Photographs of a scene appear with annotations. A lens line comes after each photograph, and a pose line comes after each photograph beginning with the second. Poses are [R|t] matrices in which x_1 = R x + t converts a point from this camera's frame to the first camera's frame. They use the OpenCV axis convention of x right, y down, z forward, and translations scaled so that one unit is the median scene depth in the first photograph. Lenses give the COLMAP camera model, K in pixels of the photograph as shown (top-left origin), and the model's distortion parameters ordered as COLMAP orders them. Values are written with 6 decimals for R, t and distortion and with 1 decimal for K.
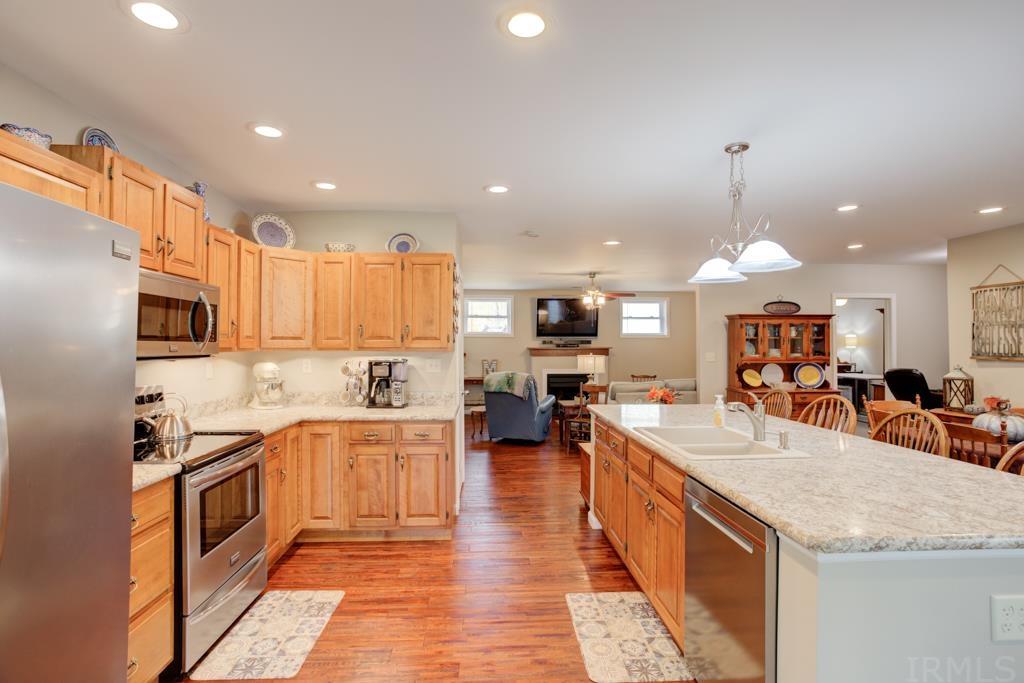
lens RADIAL K [[516.0, 0, 513.8], [0, 516.0, 341.5], [0, 0, 1]] dist [-0.016898, 0.000277]
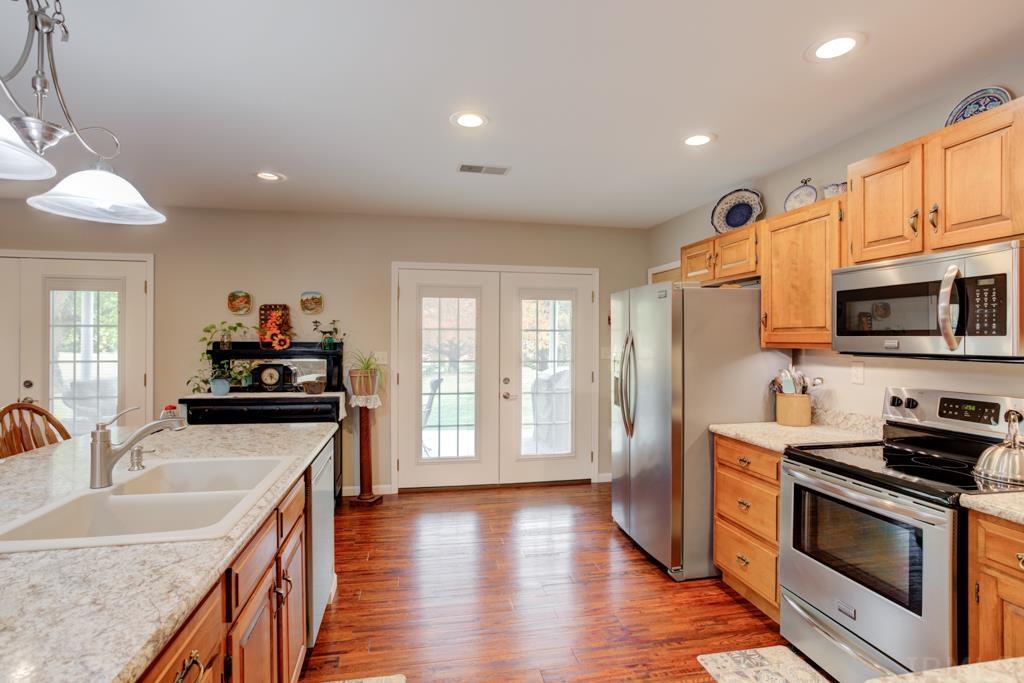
lens RADIAL K [[473.2, 0, 526.3], [0, 473.2, 342.4], [0, 0, 1]] dist [0.002111, 0.001283]
pose [[-0.981622, -0.006453, -0.190727, 0.082524], [-0.006268, 0.999979, -0.001573, 0.013975], [0.190733, -0.000349, -0.981642, 1.578036]]
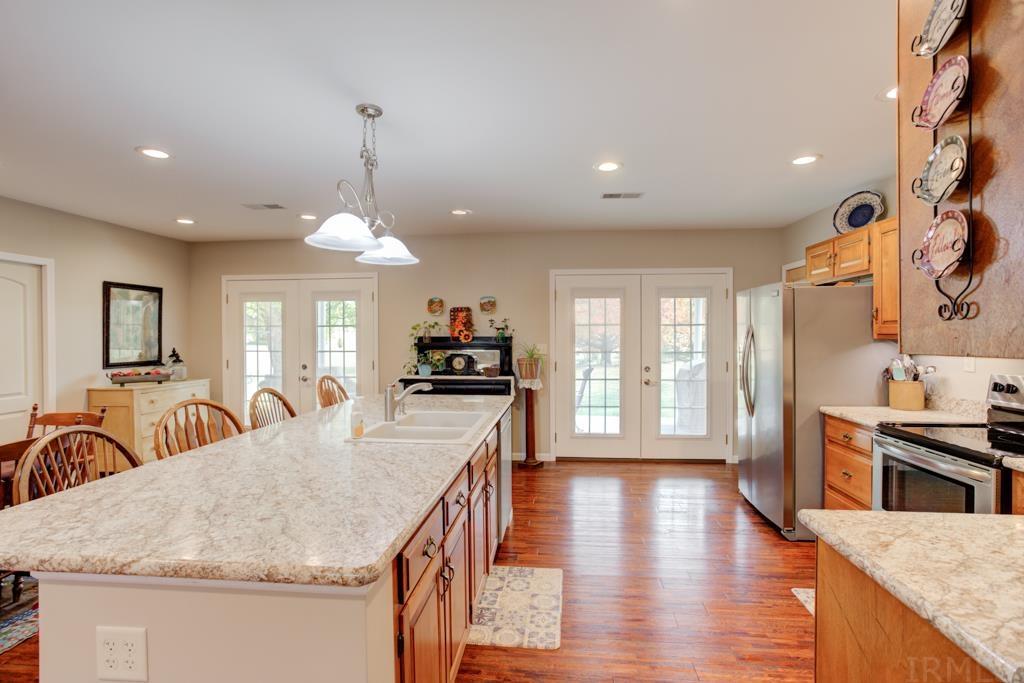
lens RADIAL K [[516.0, 0, 518.4], [0, 516.0, 337.3], [0, 0, 1]] dist [-0.016898, 0.000277]
pose [[-0.989967, -0.000944, 0.141297, 0.057565], [-0.001004, 0.999999, -0.000354, 0.018342], [-0.141297, -0.000492, -0.989967, 1.971102]]
